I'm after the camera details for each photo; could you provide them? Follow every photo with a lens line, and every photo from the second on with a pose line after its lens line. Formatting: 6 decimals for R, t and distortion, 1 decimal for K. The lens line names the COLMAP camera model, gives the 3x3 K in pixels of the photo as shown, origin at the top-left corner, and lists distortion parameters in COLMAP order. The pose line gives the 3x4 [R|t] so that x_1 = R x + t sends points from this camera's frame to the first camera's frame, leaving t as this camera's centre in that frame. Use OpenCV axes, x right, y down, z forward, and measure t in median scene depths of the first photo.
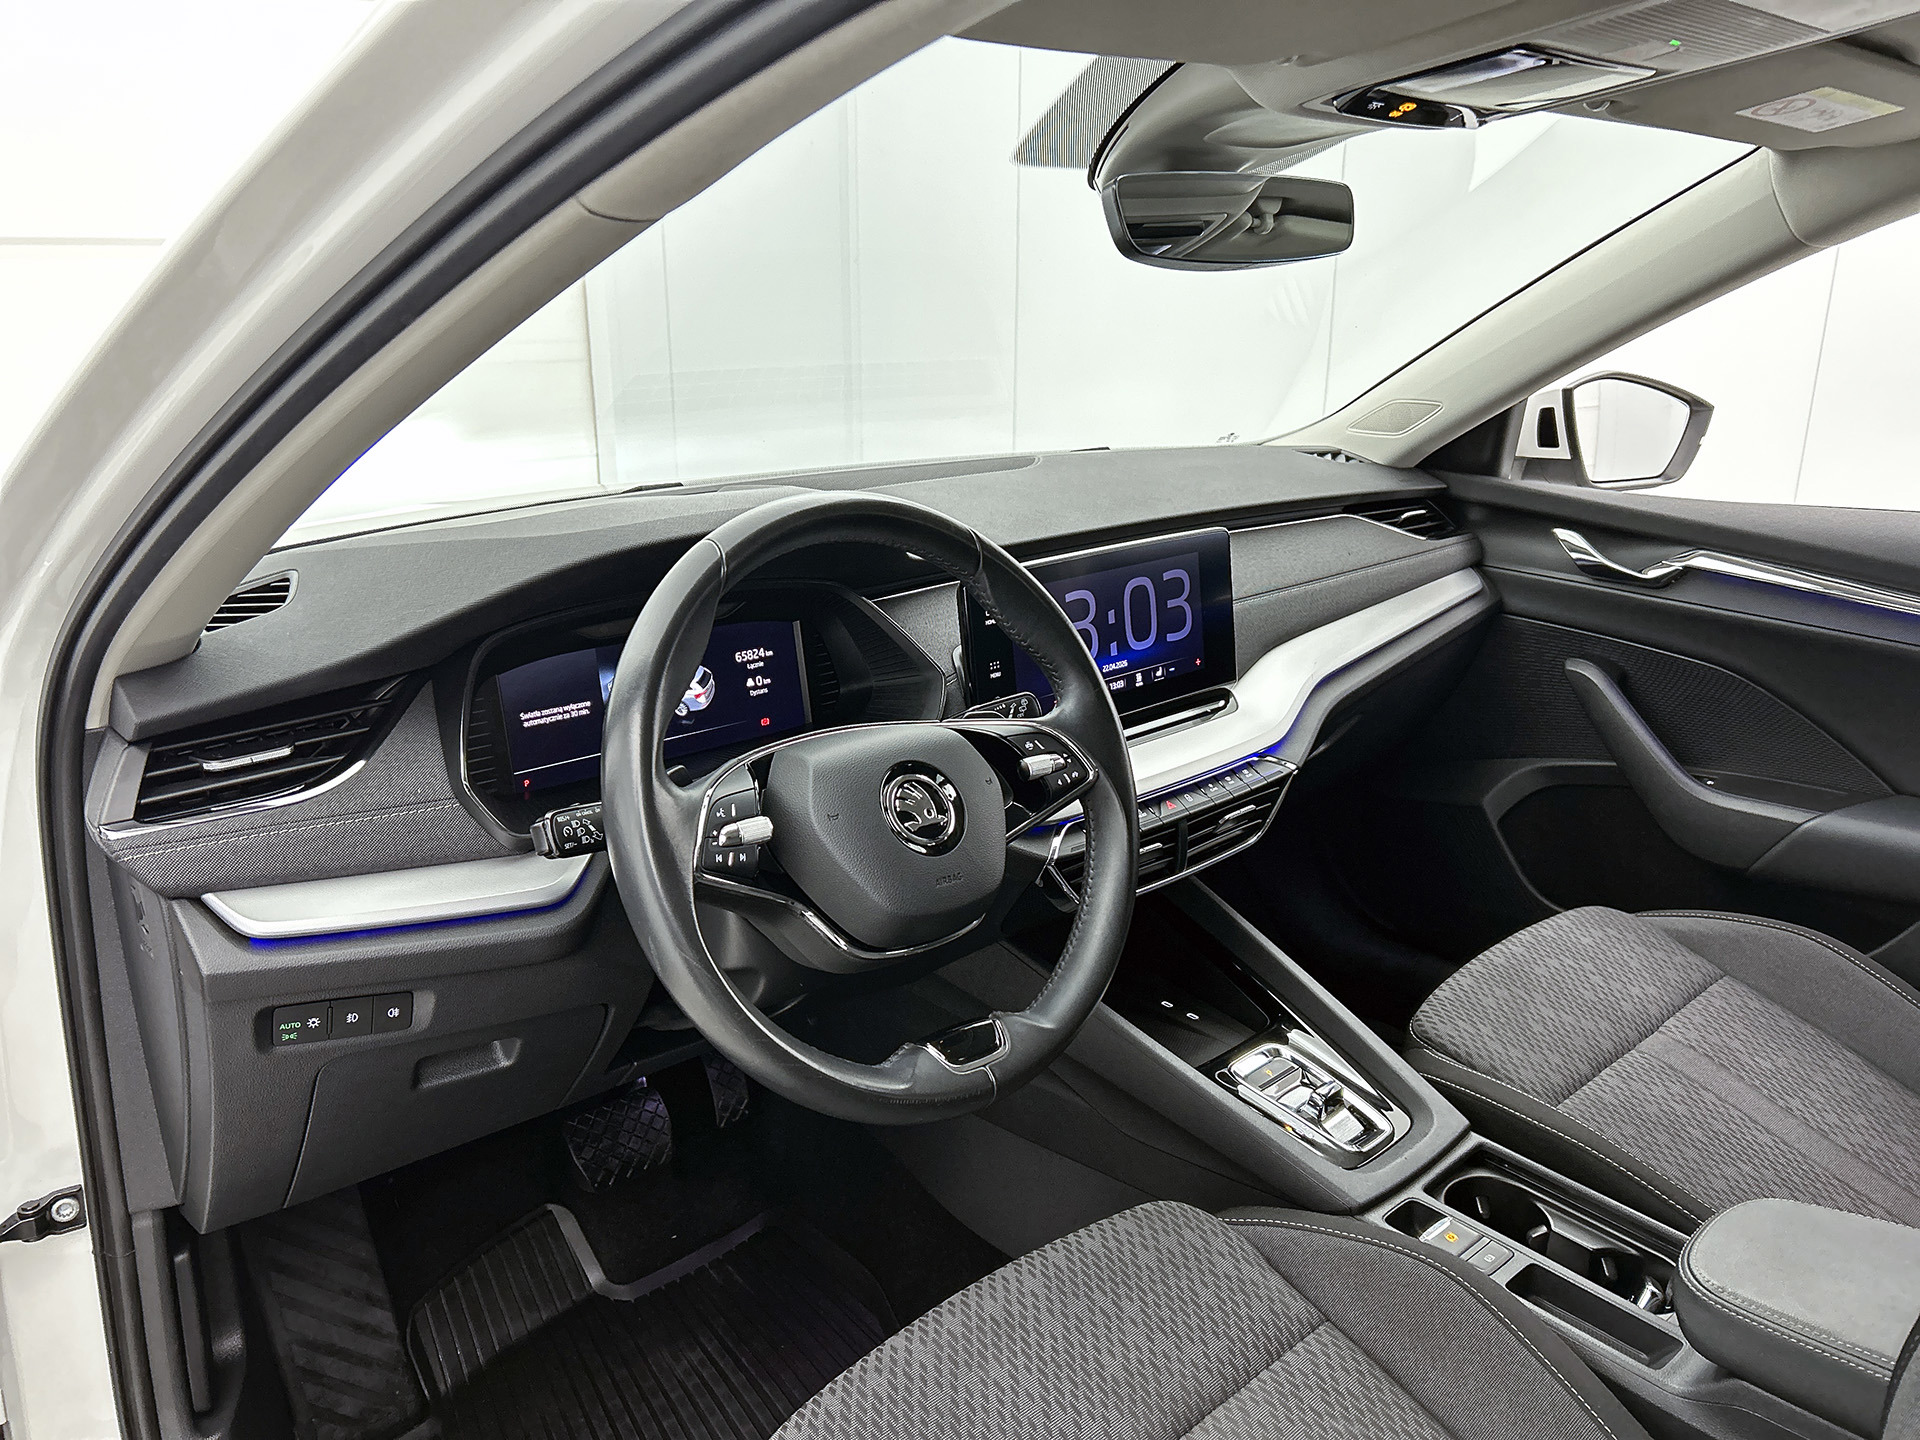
lens RADIAL K [[1462.7, 0, 954.3], [0, 1462.7, 707.7], [0, 0, 1]] dist [0.038940, -0.054333]
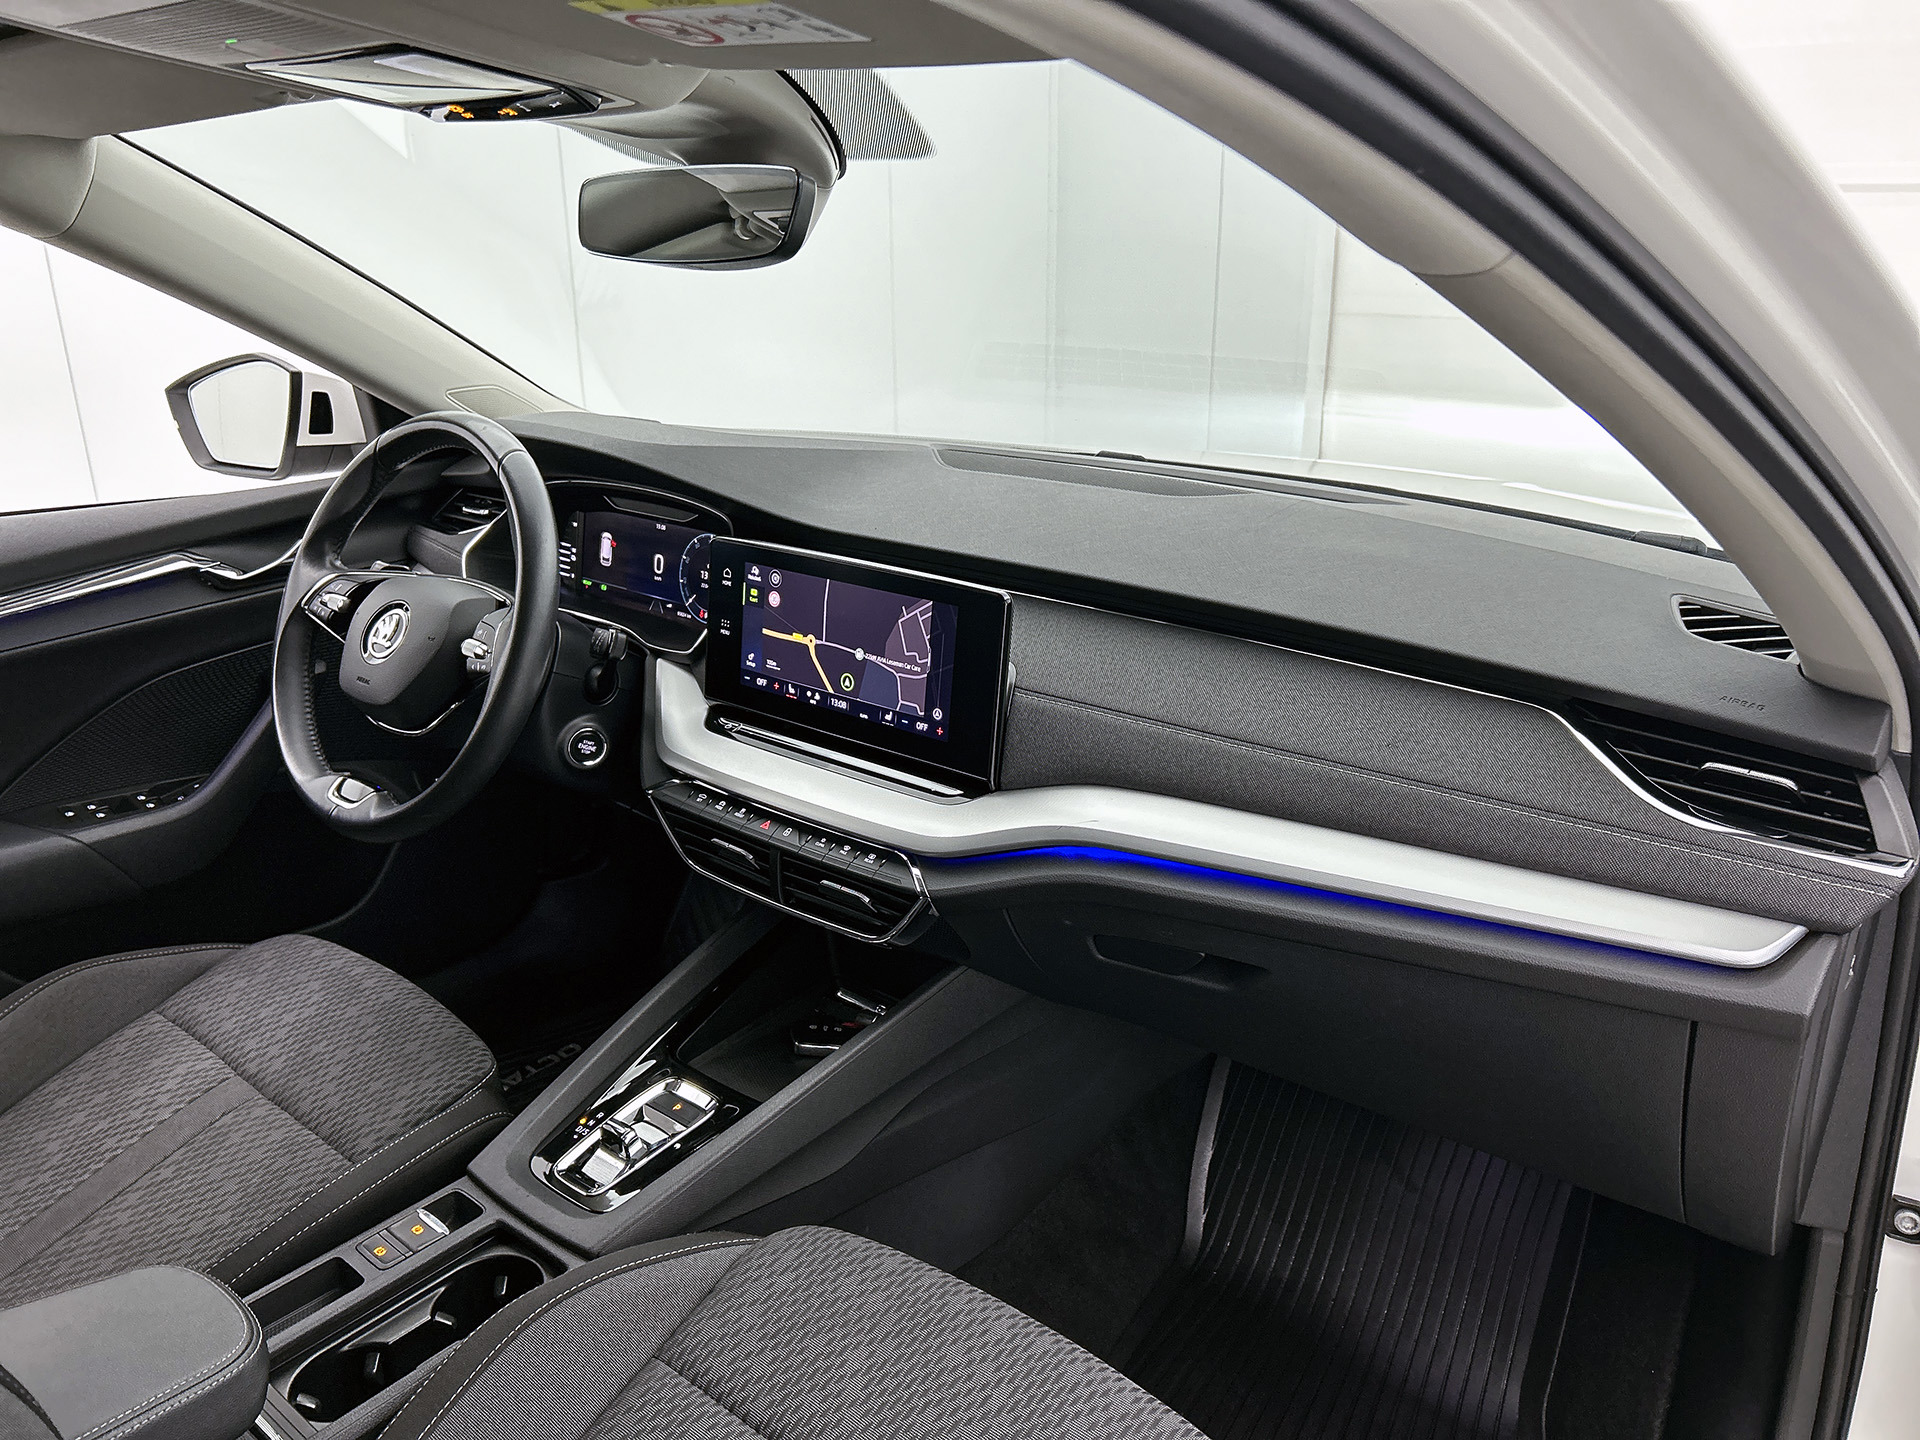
lens RADIAL K [[1462.7, 0, 961.0], [0, 1462.7, 722.7], [0, 0, 1]] dist [0.038940, -0.054333]
pose [[0.136403, 0.327634, -0.934907, 0.983079], [-0.281401, 0.917667, 0.280536, -0.283909], [0.949846, 0.224817, 0.217369, 0.845818]]
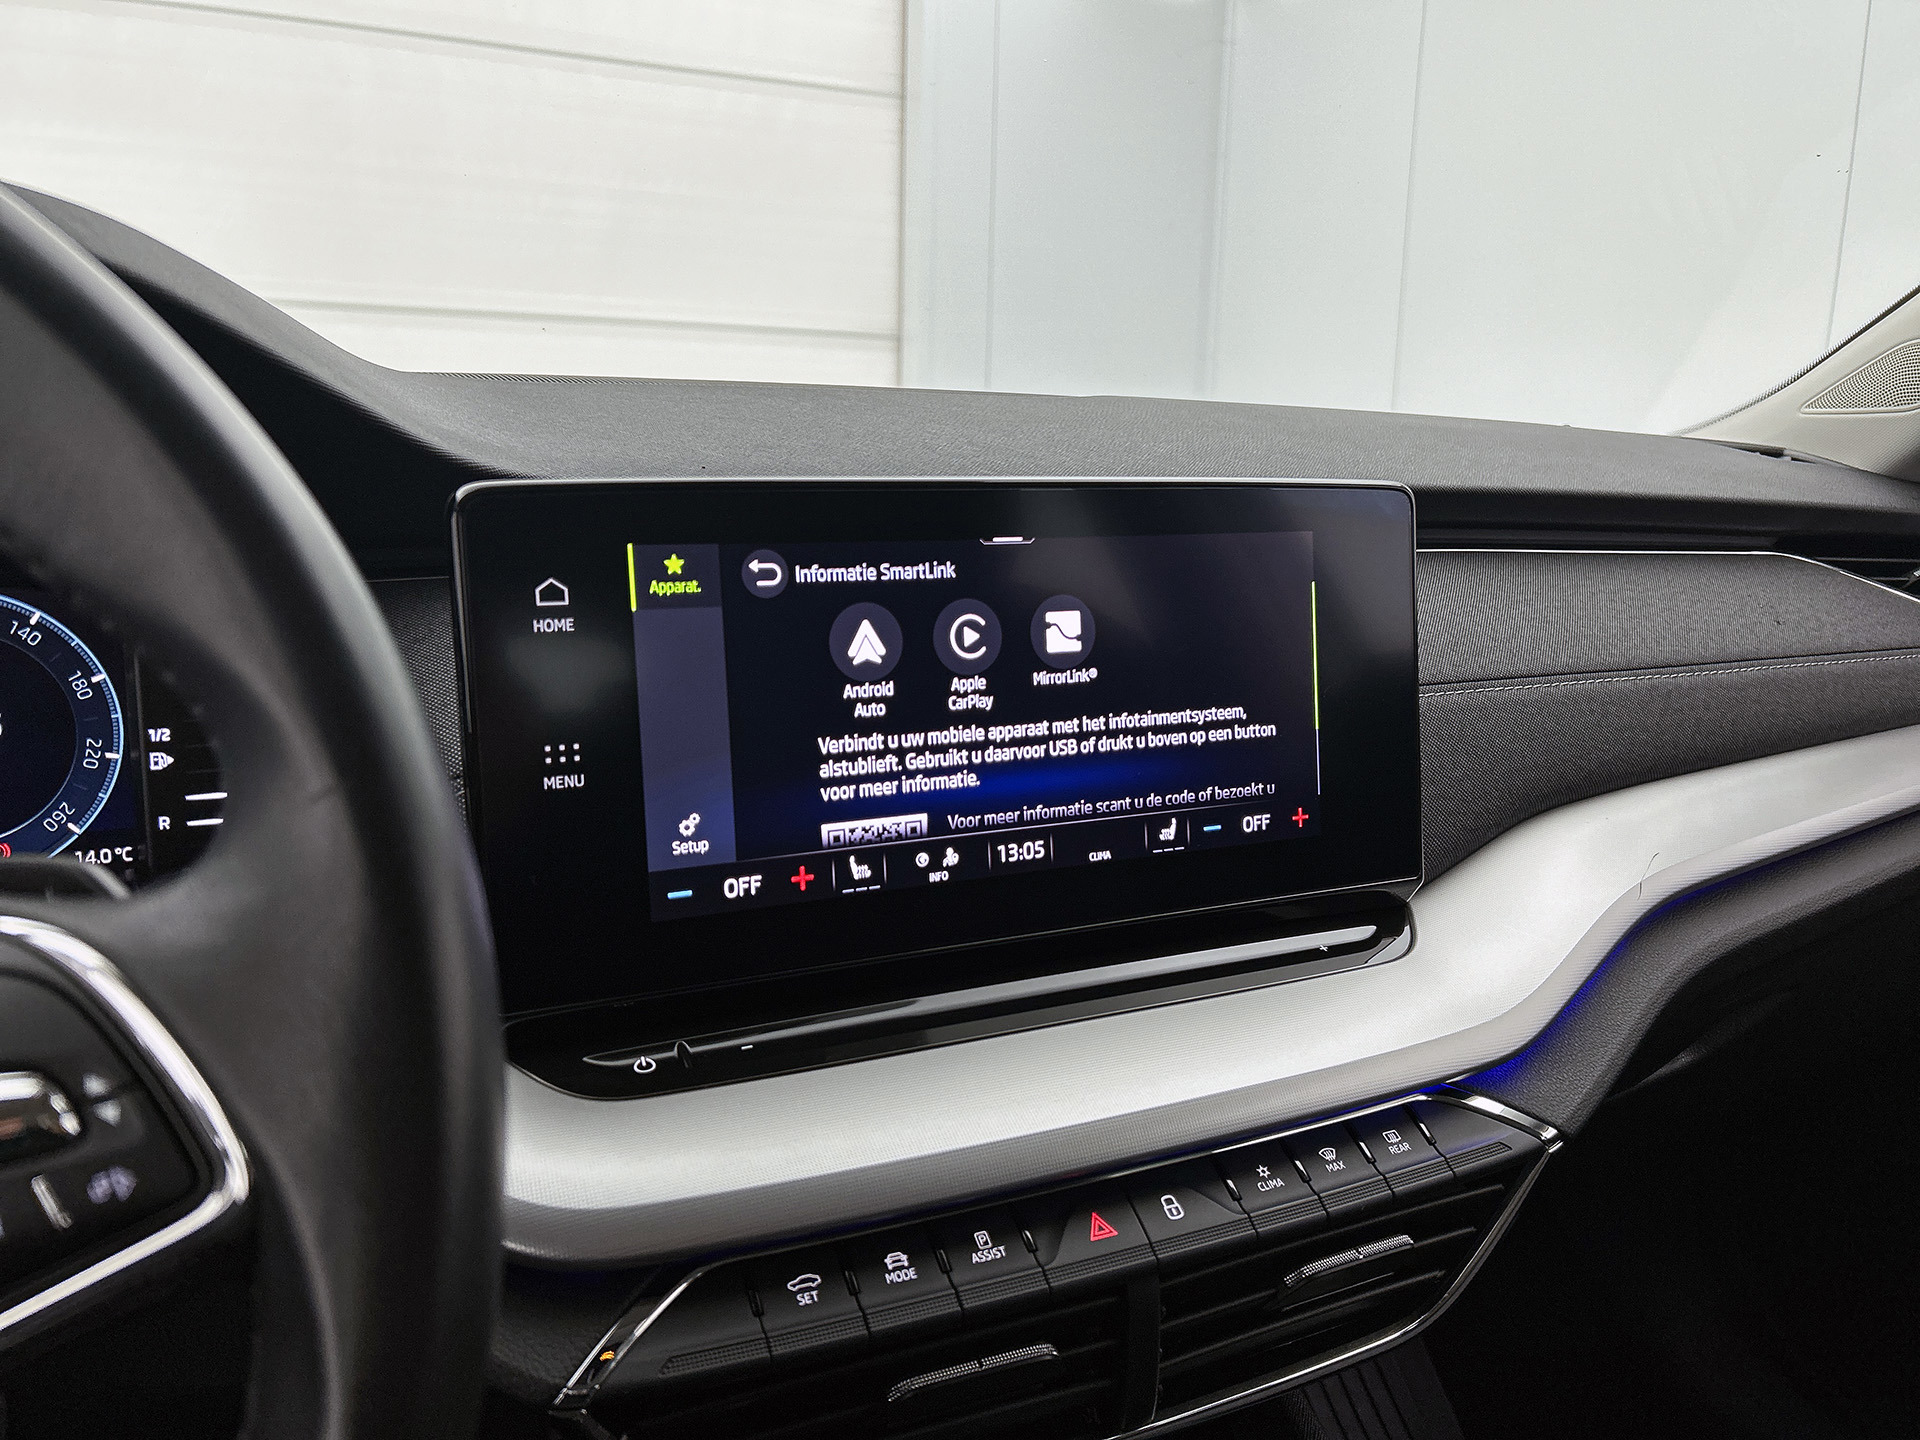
lens RADIAL K [[1462.7, 0, 958.6], [0, 1462.7, 708.1], [0, 0, 1]] dist [0.038940, -0.054333]
pose [[0.958406, 0.065889, -0.277700, 0.190490], [-0.097002, 0.990266, -0.099821, -0.012779], [0.268420, 0.122606, 0.955468, 0.619494]]
